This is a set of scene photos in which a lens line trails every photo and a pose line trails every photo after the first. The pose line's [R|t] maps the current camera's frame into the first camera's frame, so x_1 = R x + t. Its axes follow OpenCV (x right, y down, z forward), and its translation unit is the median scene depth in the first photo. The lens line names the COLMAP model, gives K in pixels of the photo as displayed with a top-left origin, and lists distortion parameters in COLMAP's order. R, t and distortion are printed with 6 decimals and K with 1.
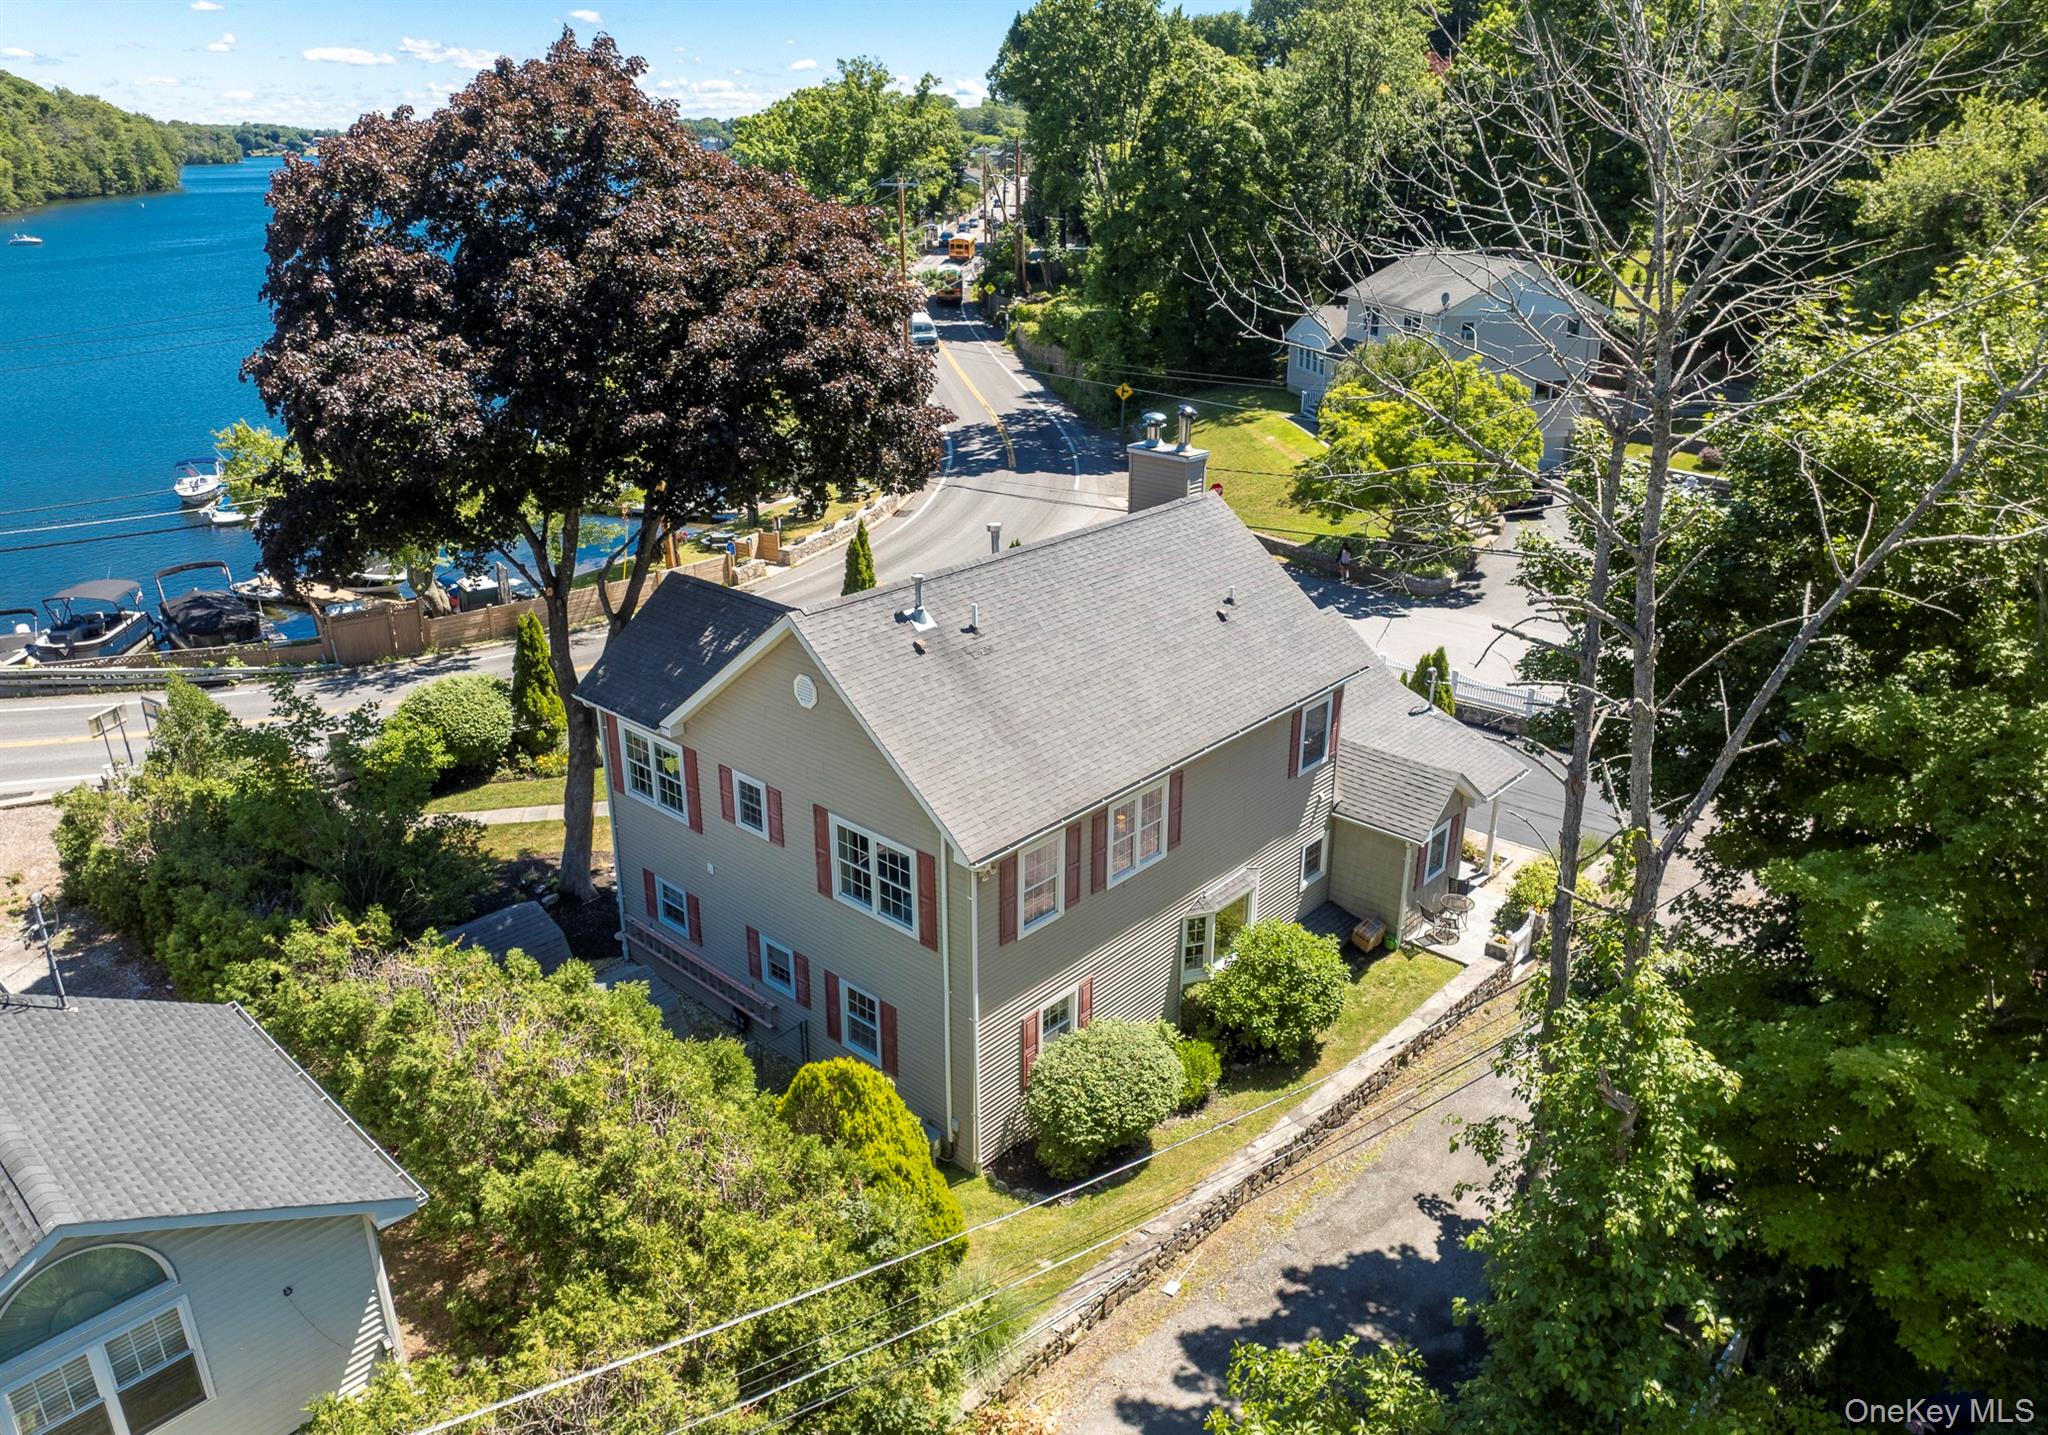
lens RADIAL K [[1440.5, 0, 1024.0], [0, 1440.5, 717.5], [0, 0, 1]] dist [-0.054888, 0.005027]
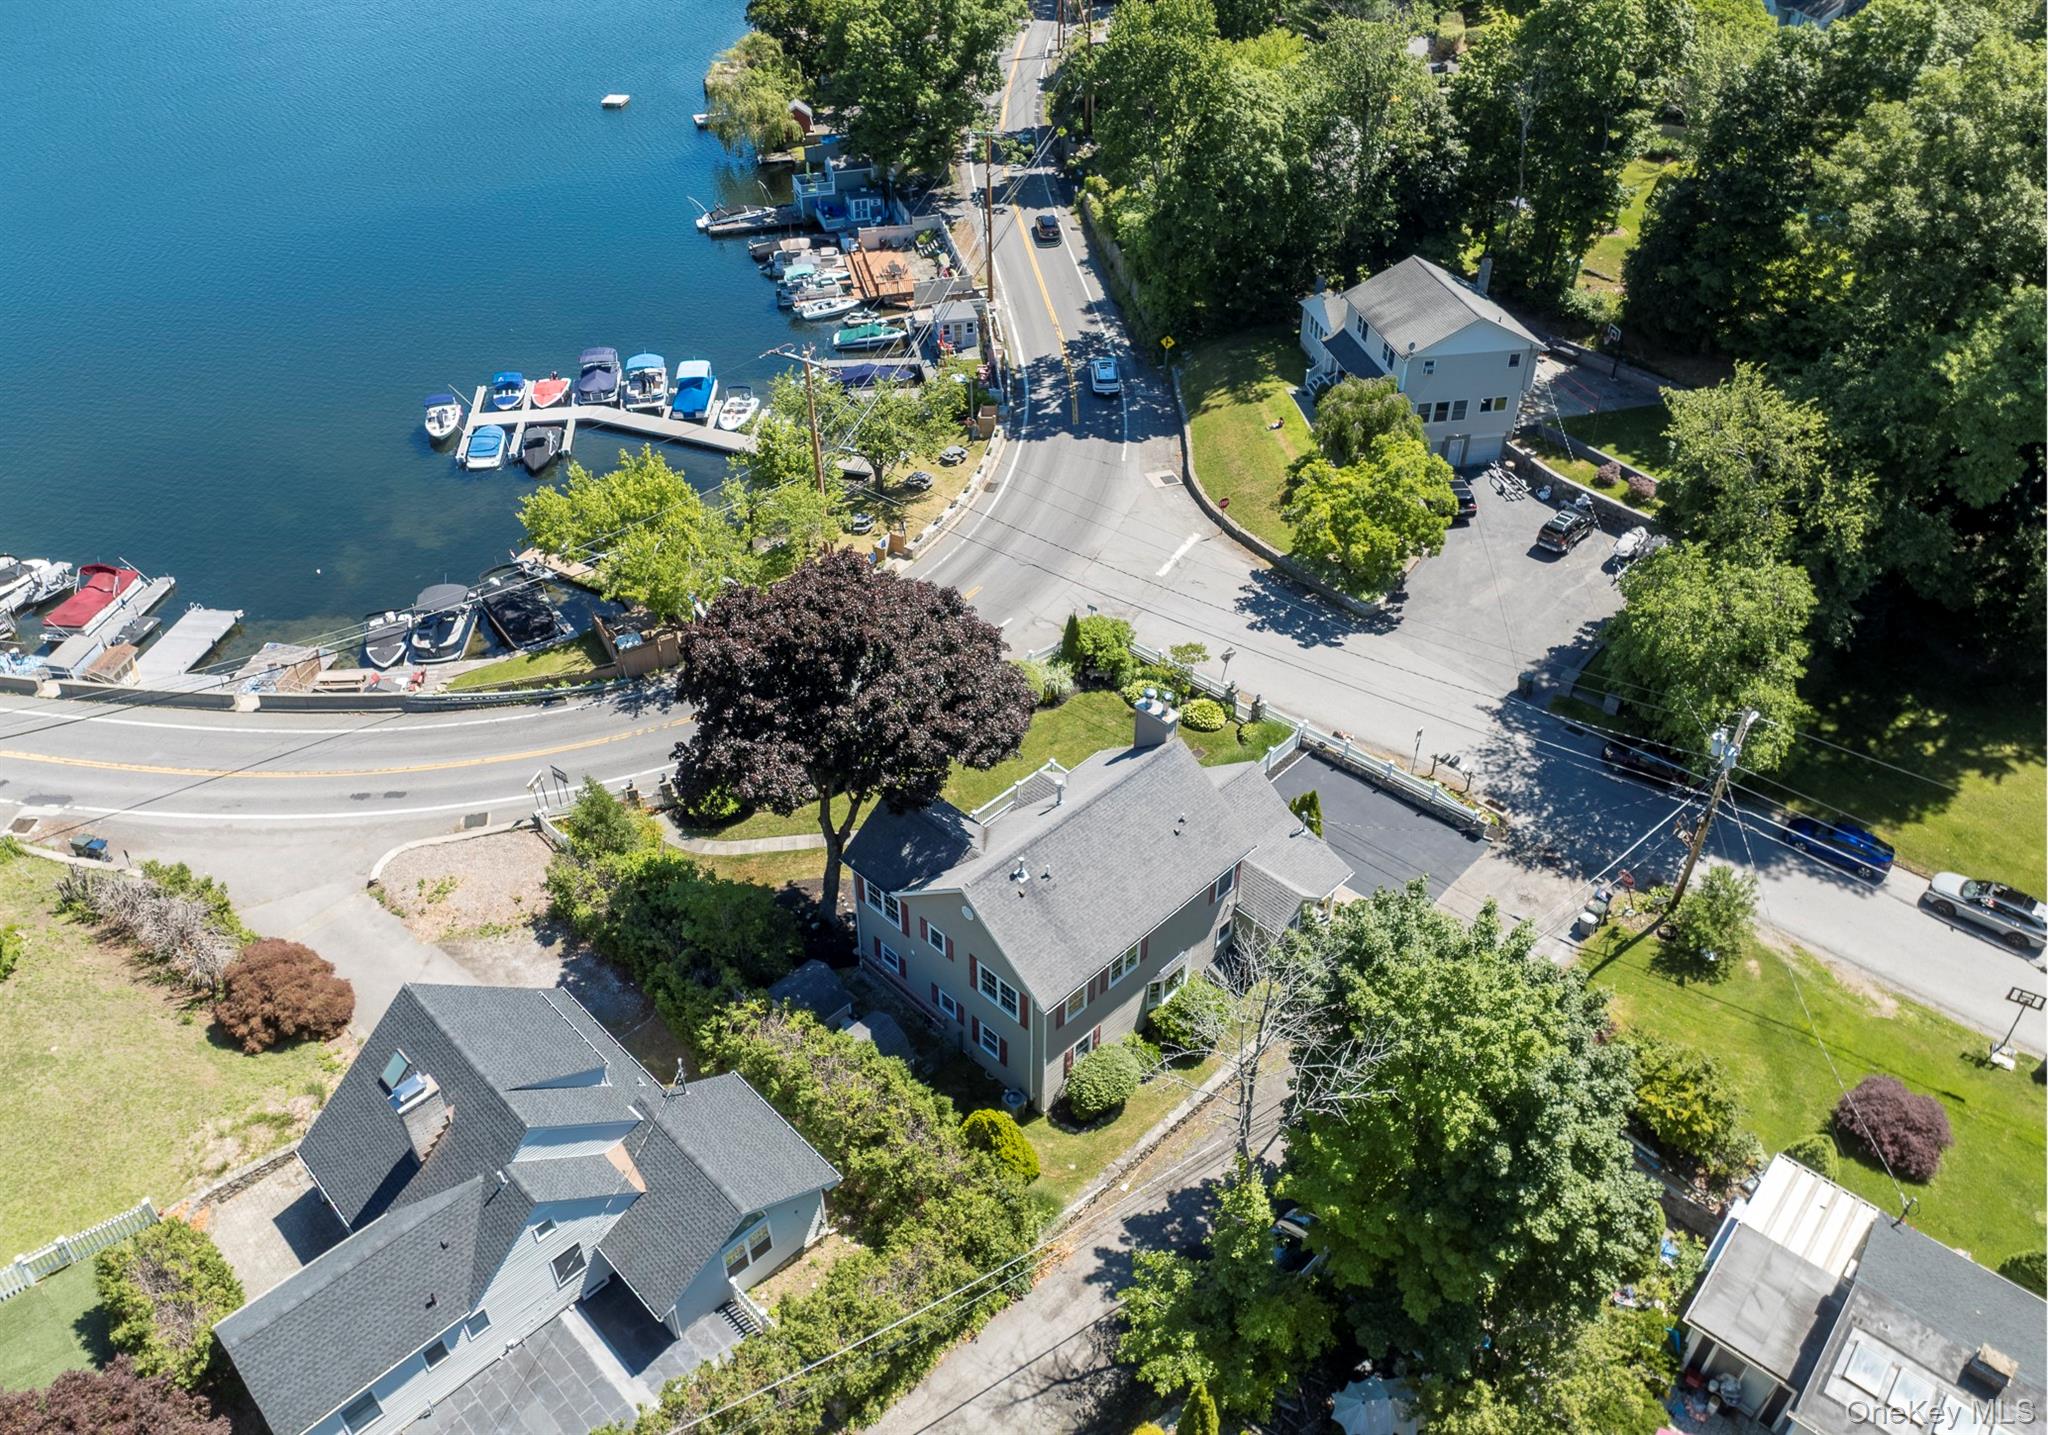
lens RADIAL K [[1447.2, 0, 1017.5], [0, 1447.2, 698.7], [0, 0, 1]] dist [-0.048215, 0.019815]
pose [[0.998802, 0.027598, -0.040421, -0.001043], [-0.015668, 0.962694, 0.270139, -0.819258], [0.046369, -0.269182, 0.961973, -0.875065]]
